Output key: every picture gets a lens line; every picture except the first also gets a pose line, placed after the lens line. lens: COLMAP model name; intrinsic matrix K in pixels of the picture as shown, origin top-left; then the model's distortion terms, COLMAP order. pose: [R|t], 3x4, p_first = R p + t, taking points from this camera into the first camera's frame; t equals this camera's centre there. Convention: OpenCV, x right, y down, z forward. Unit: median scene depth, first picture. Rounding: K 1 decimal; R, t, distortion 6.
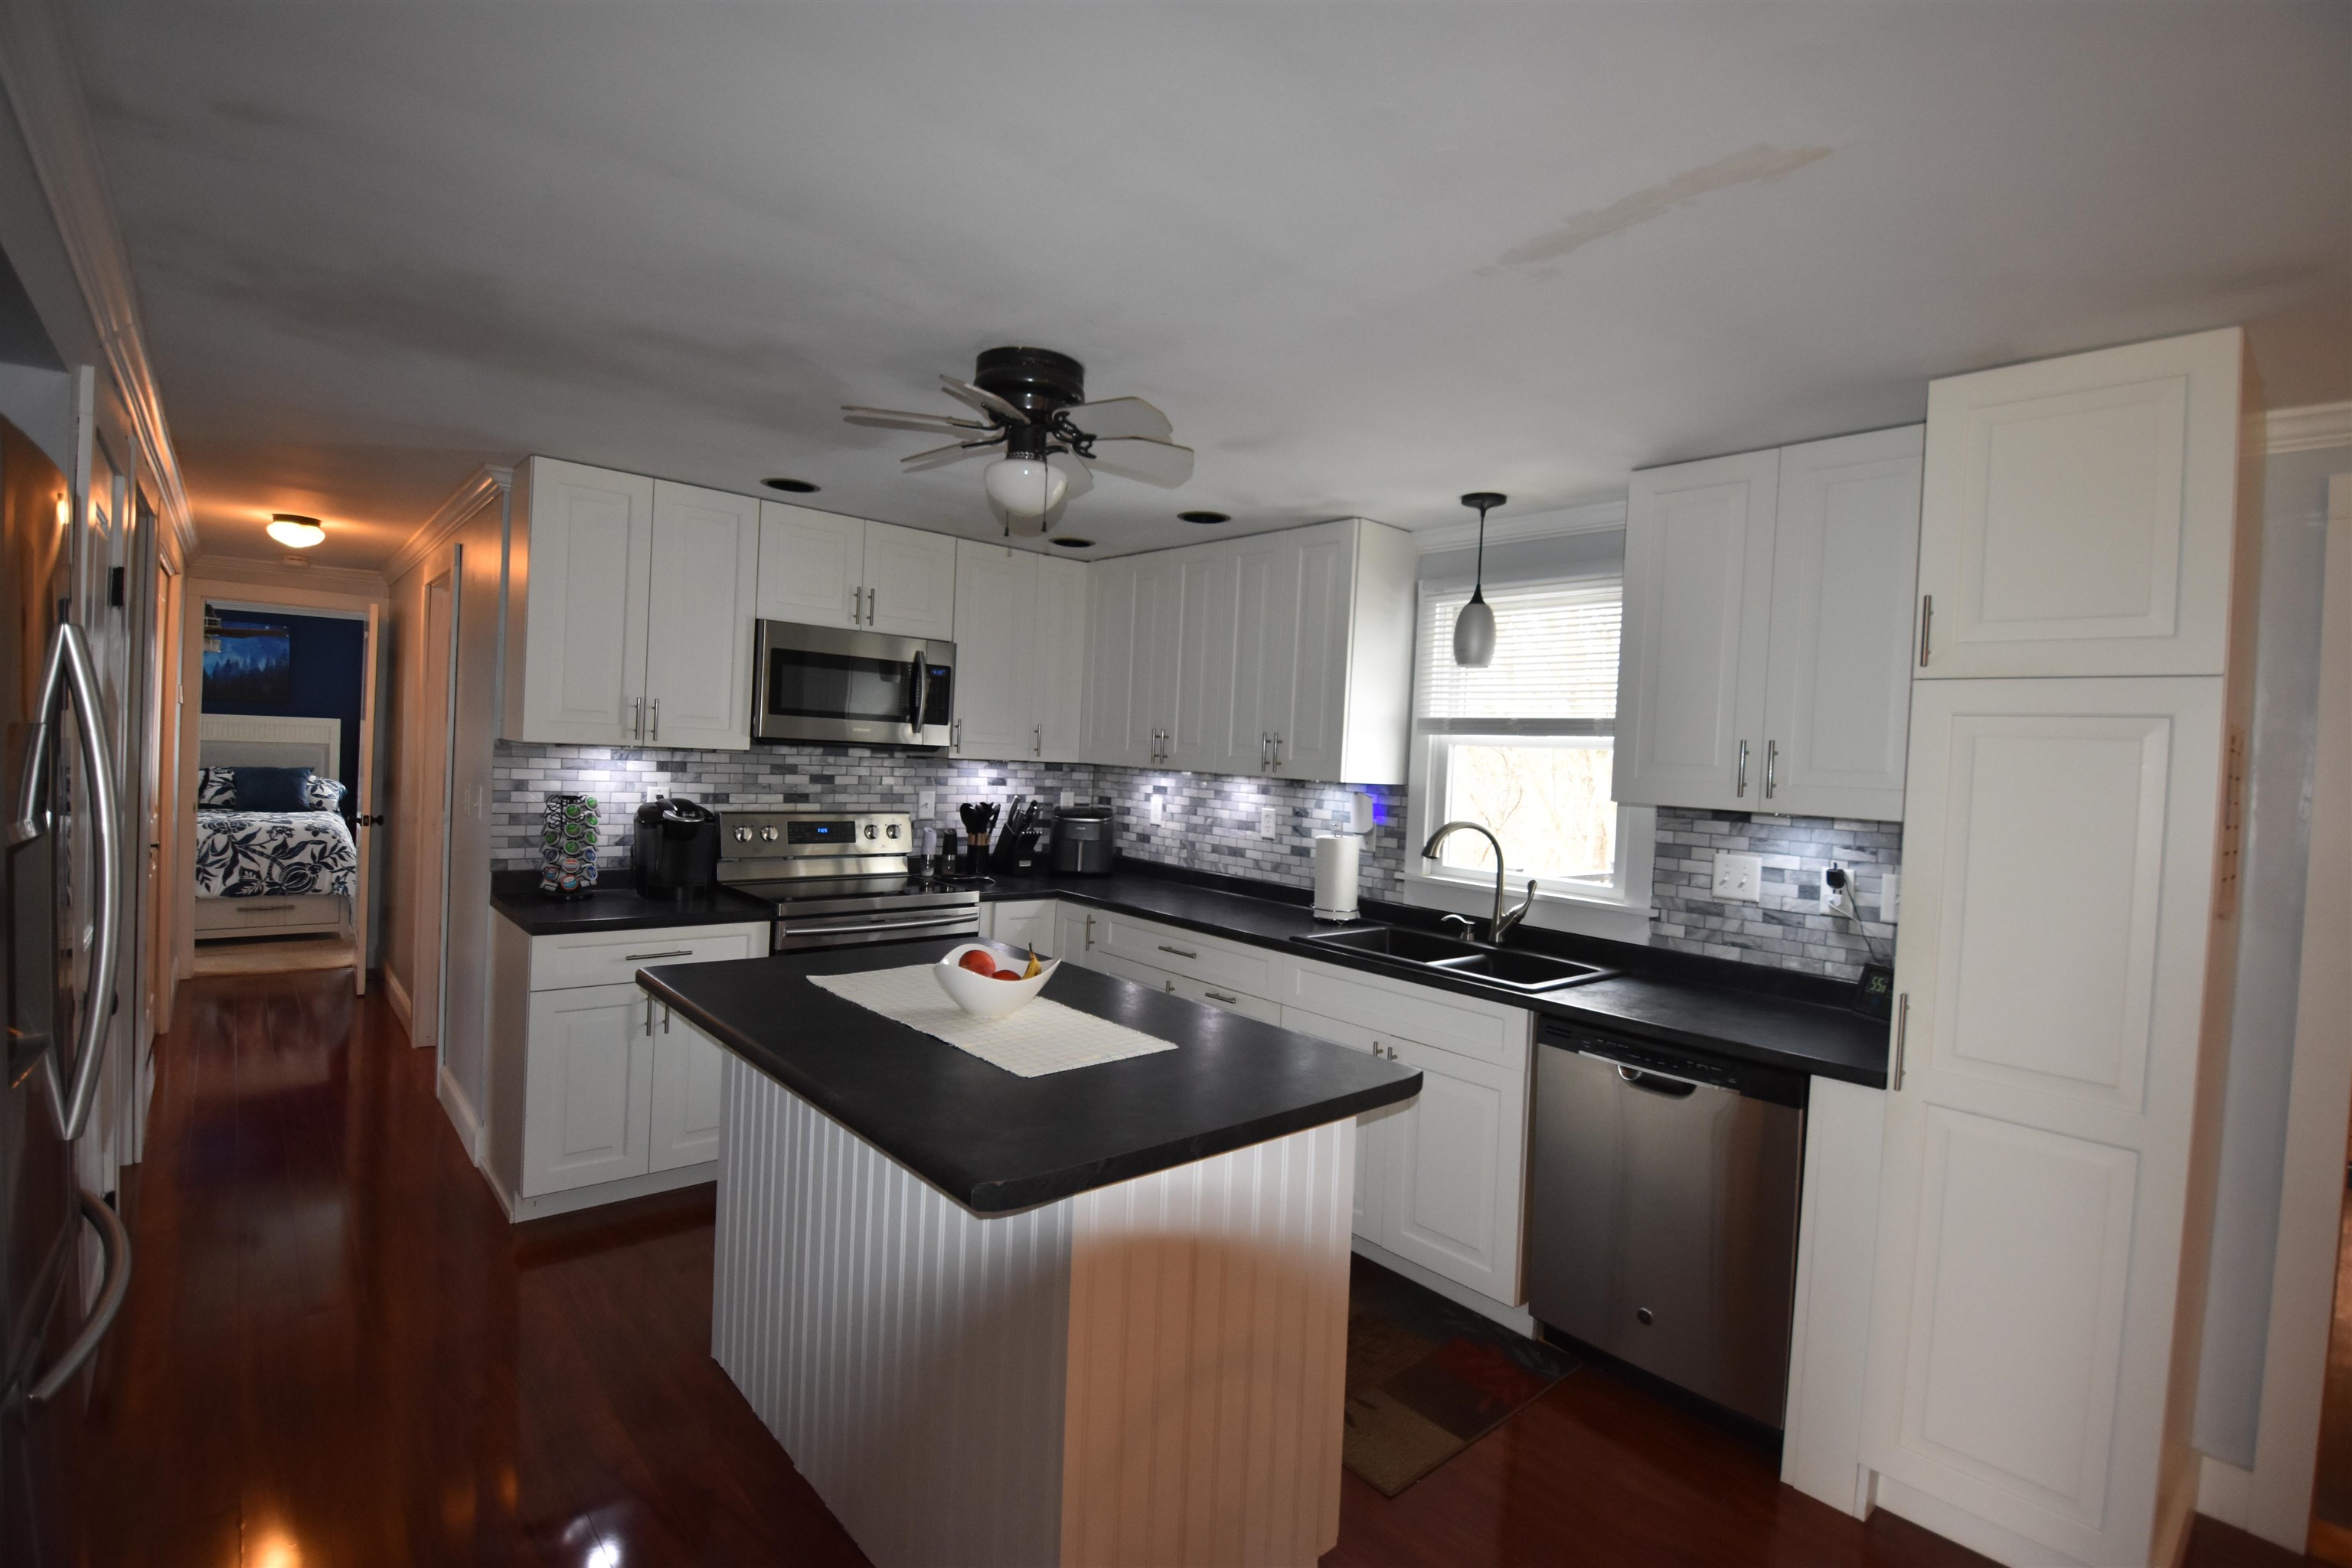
lens RADIAL K [[1061.7, 0, 1178.4], [0, 1061.7, 778.3], [0, 0, 1]] dist [0.002322, -0.020014]
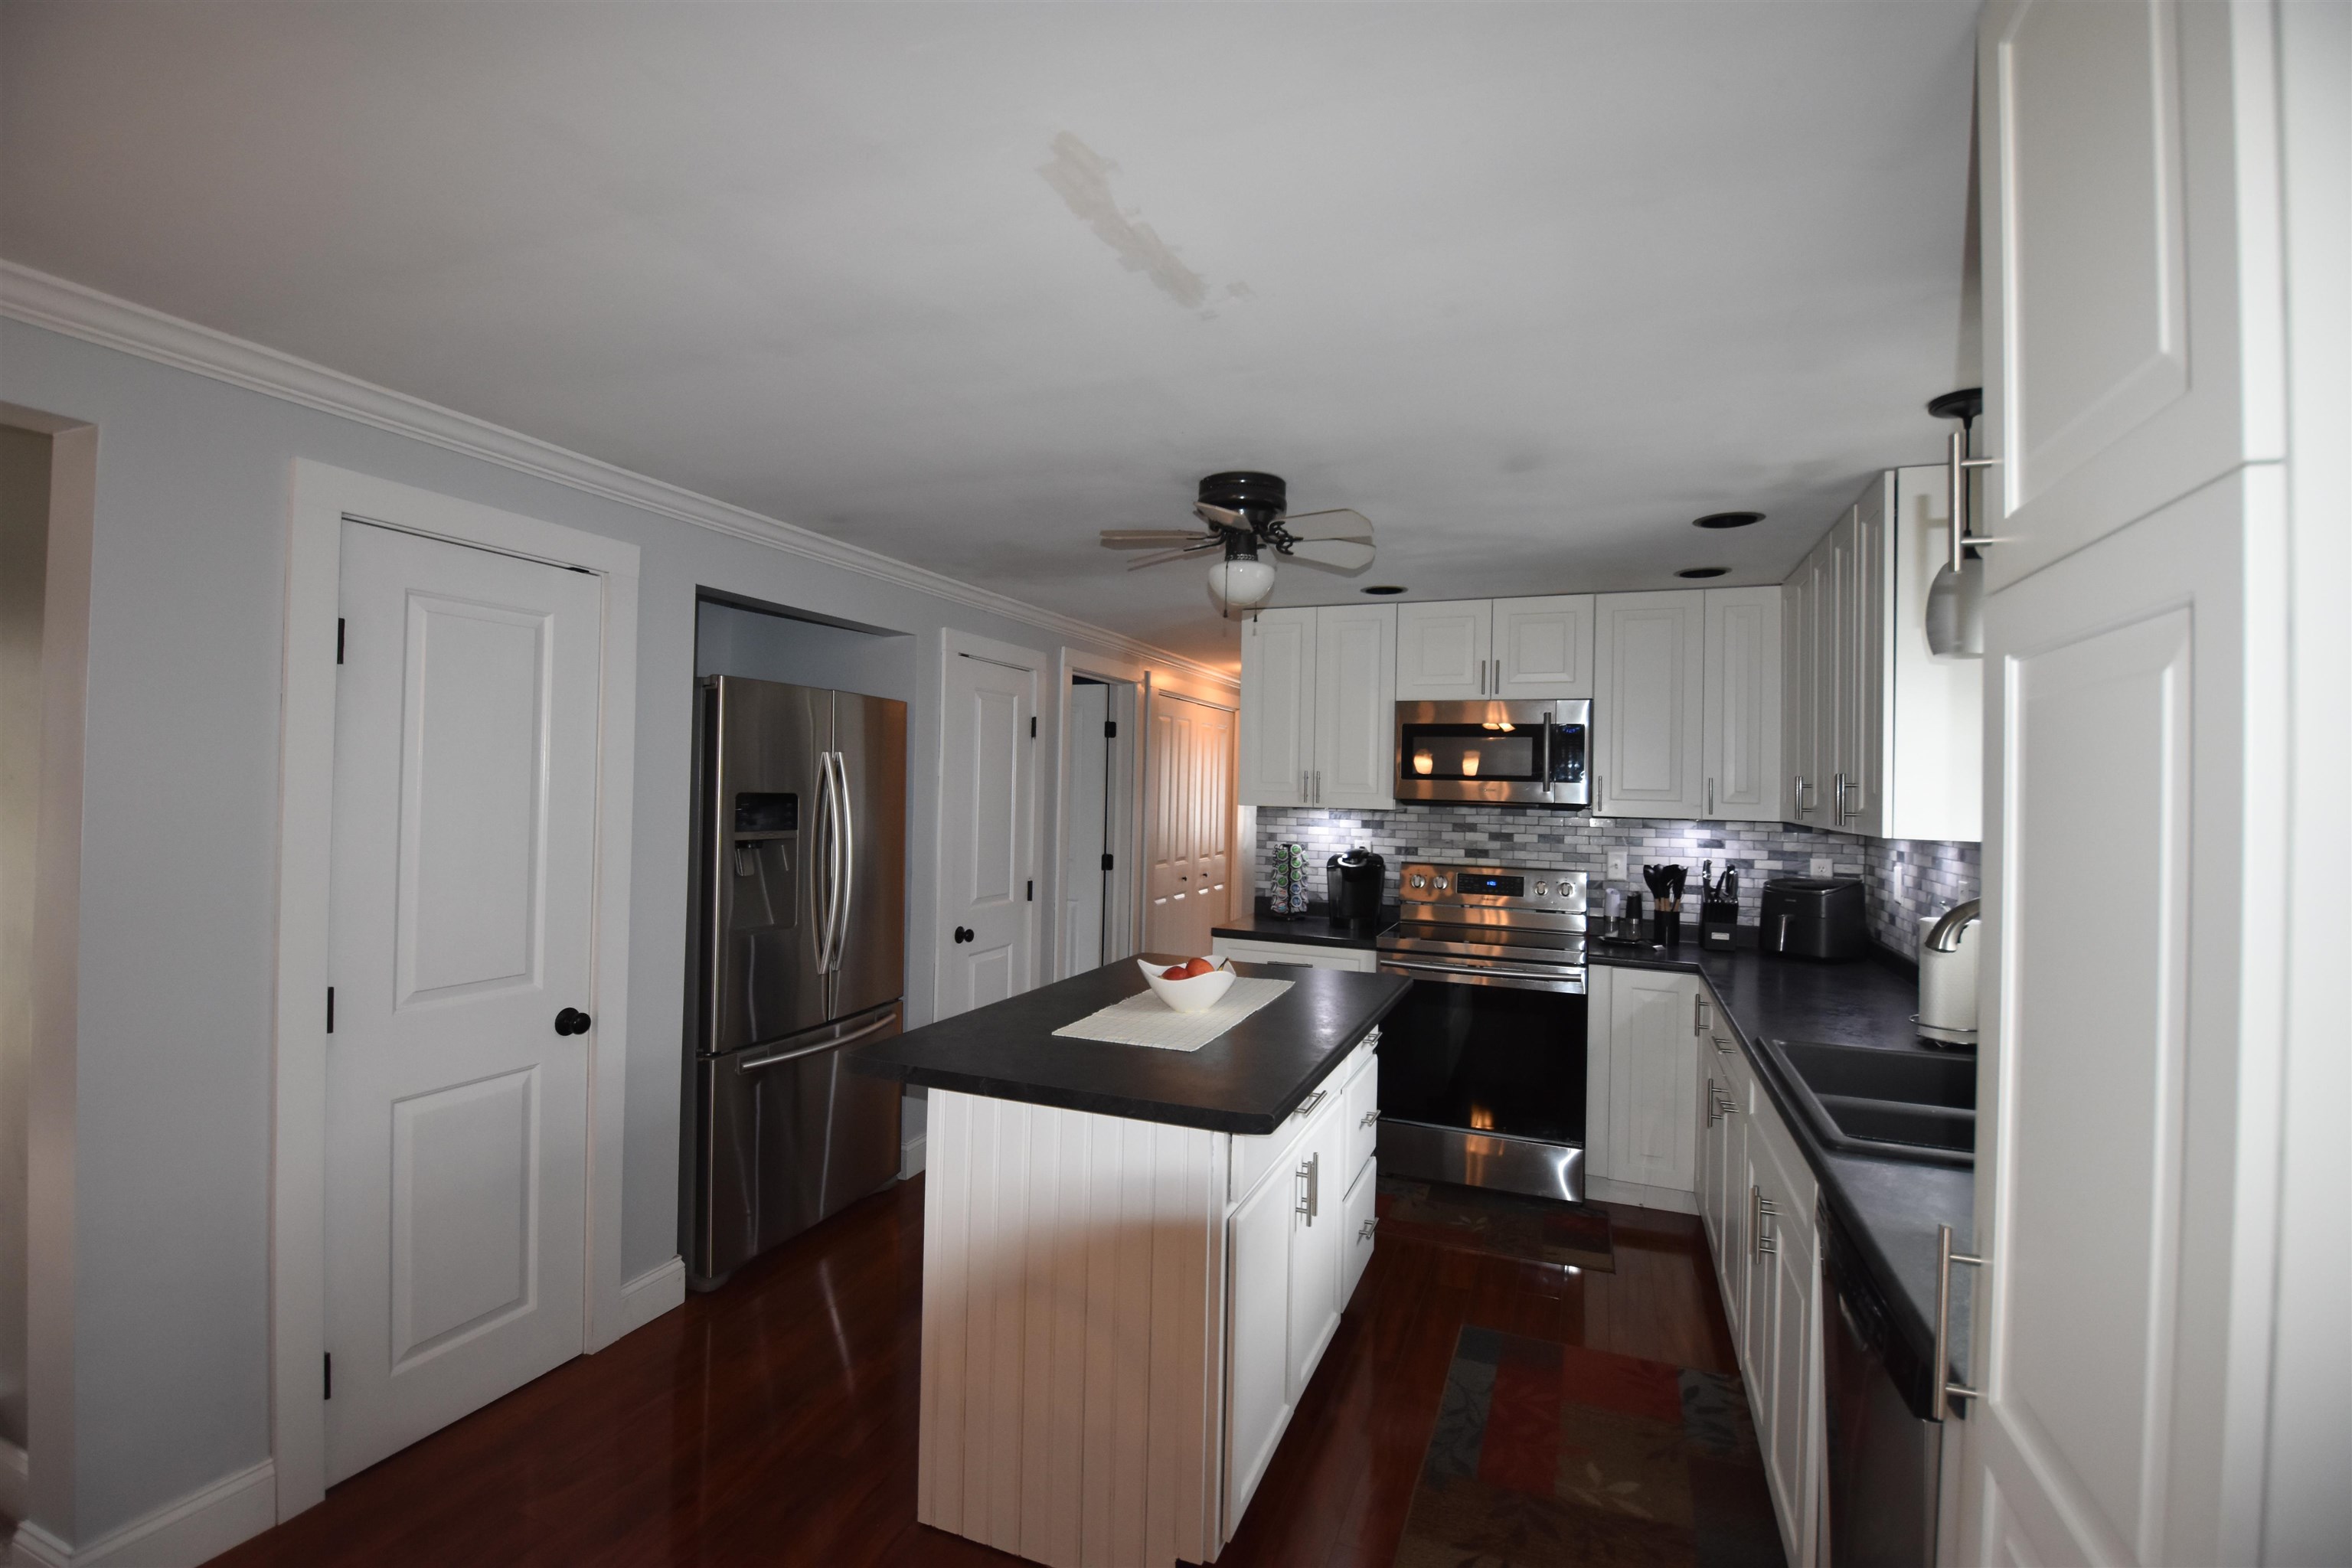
lens RADIAL K [[1040.2, 0, 1171.4], [0, 1040.2, 768.1], [0, 0, 1]] dist [0.012452, -0.019218]
pose [[0.445937, -0.054602, -0.893397, 0.482410], [-0.023169, 0.997099, -0.072505, 0.016118], [0.894764, 0.053031, 0.443378, 0.220771]]
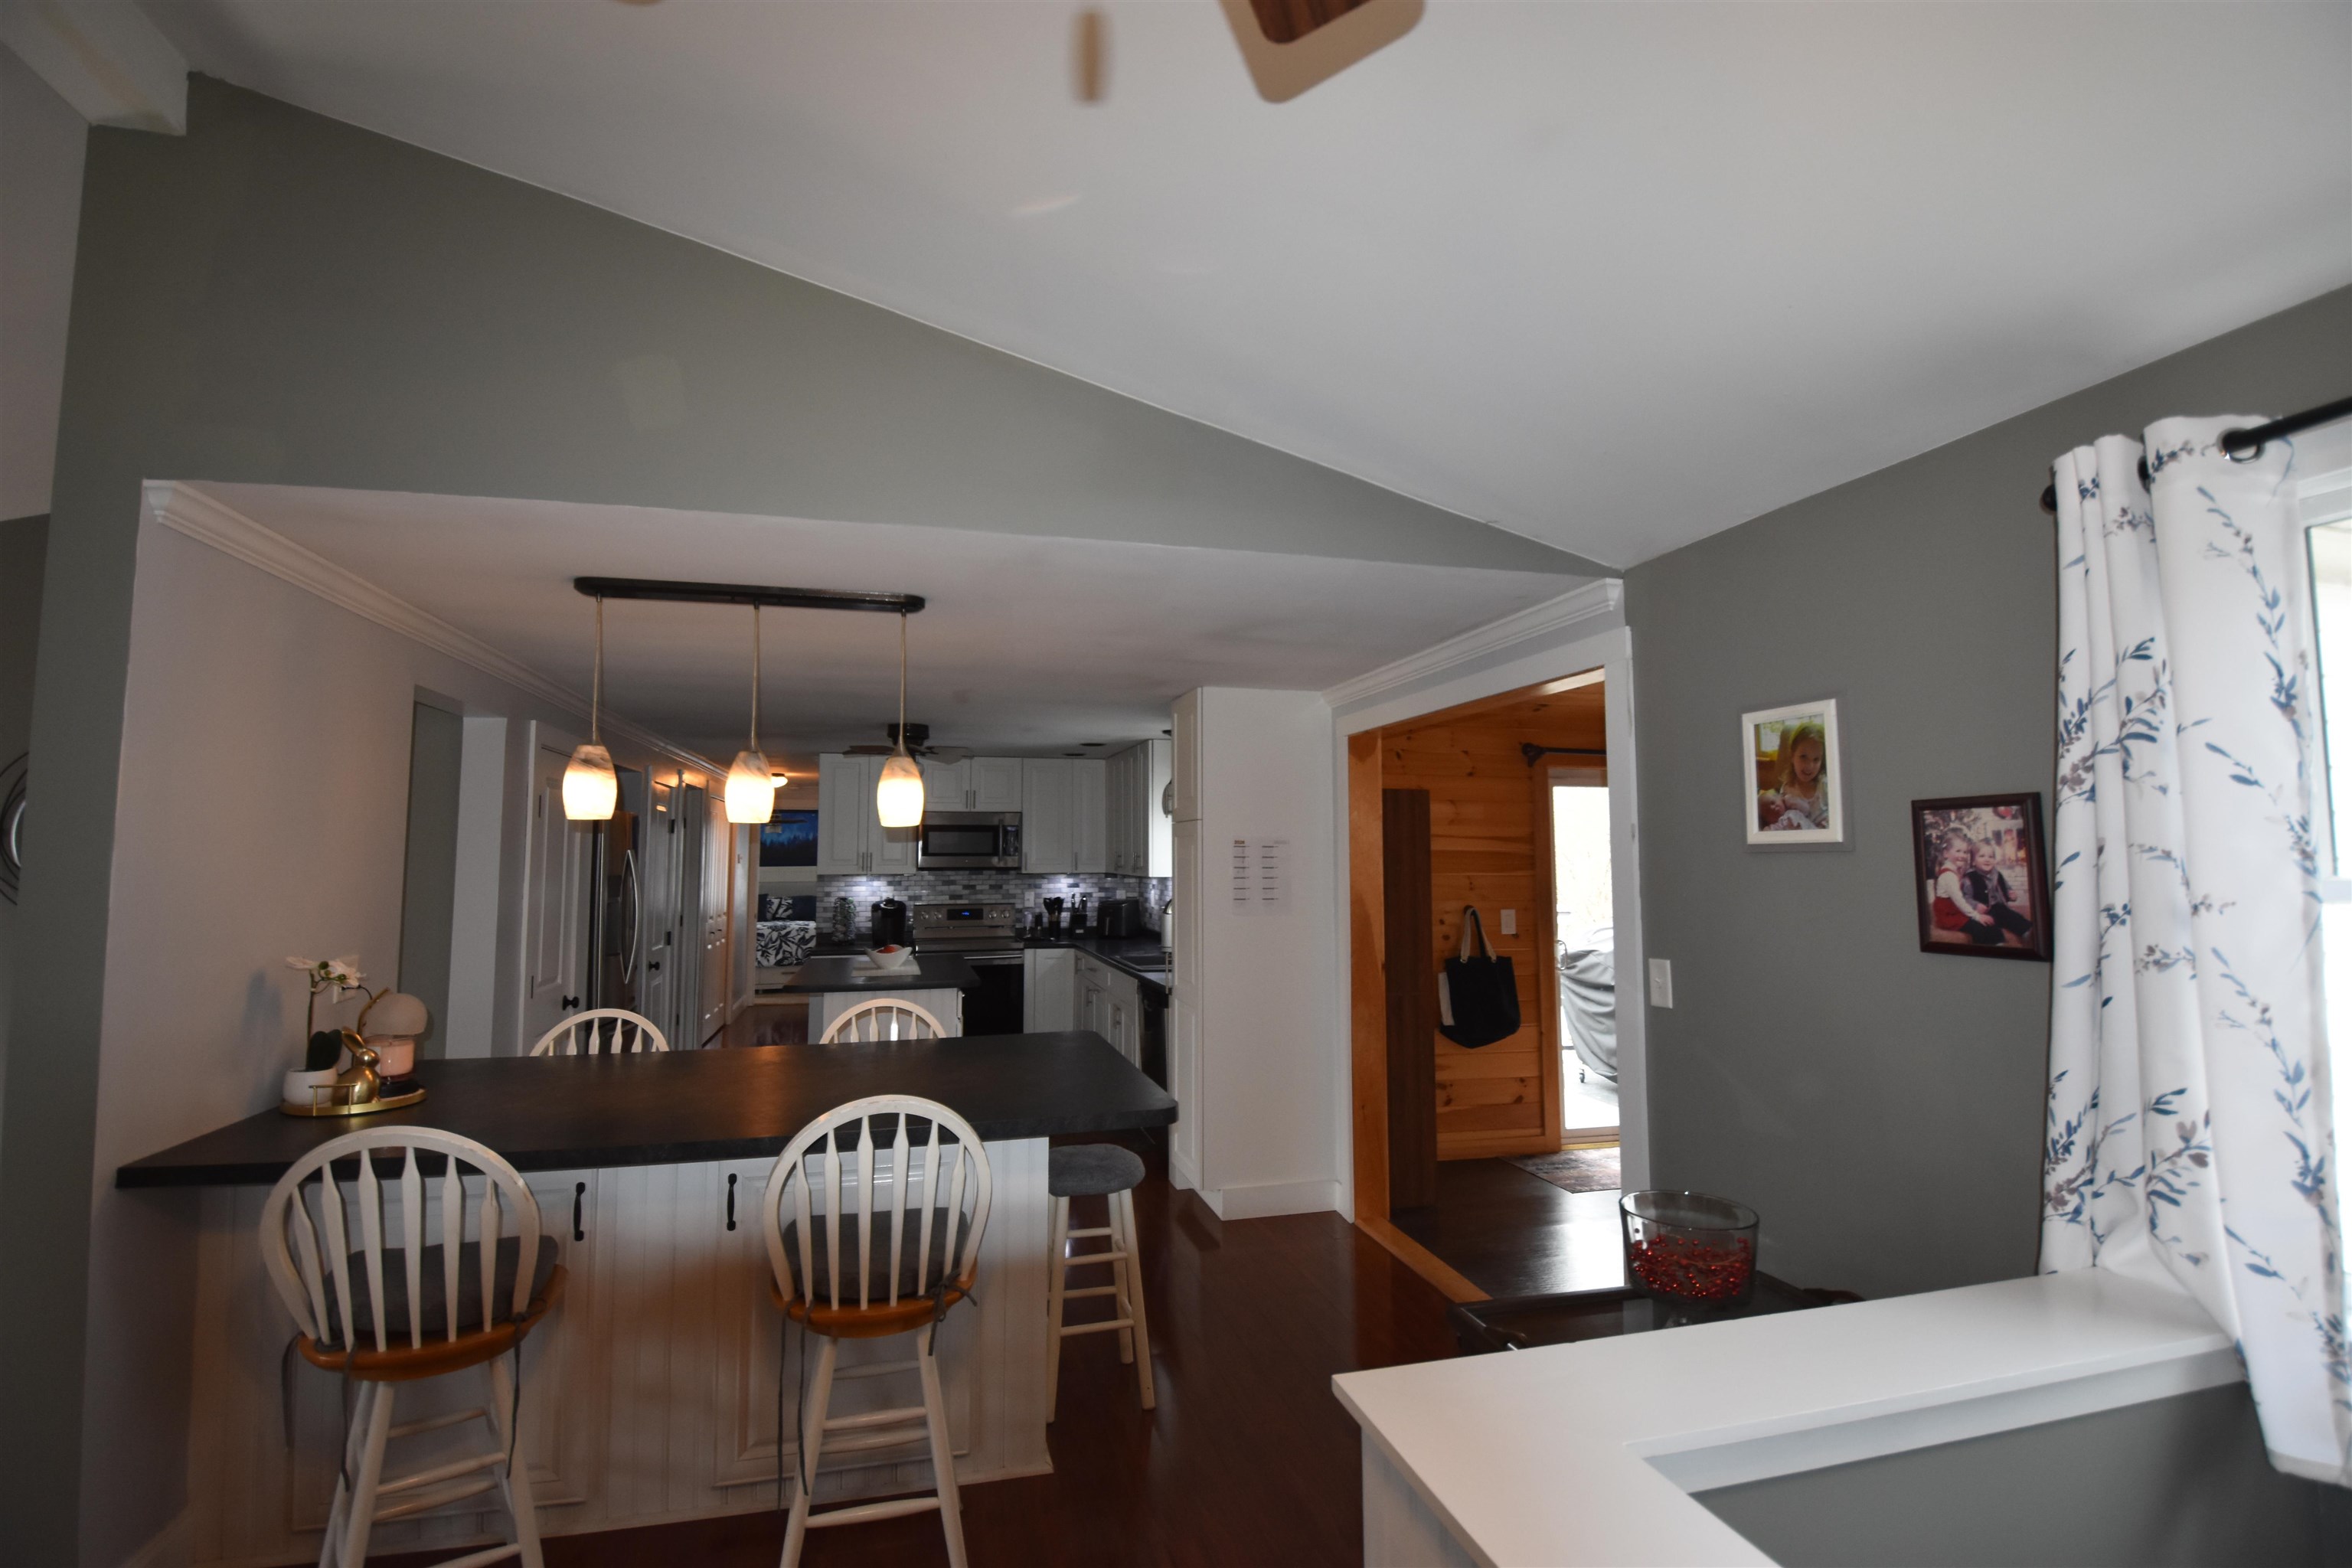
lens RADIAL K [[1061.7, 0, 1178.4], [0, 1061.7, 778.3], [0, 0, 1]] dist [0.002322, -0.020014]
pose [[0.890795, -0.086333, -0.446129, 0.904176], [0.036589, 0.992225, -0.118954, 0.049100], [0.452930, 0.089640, 0.887028, -0.576932]]
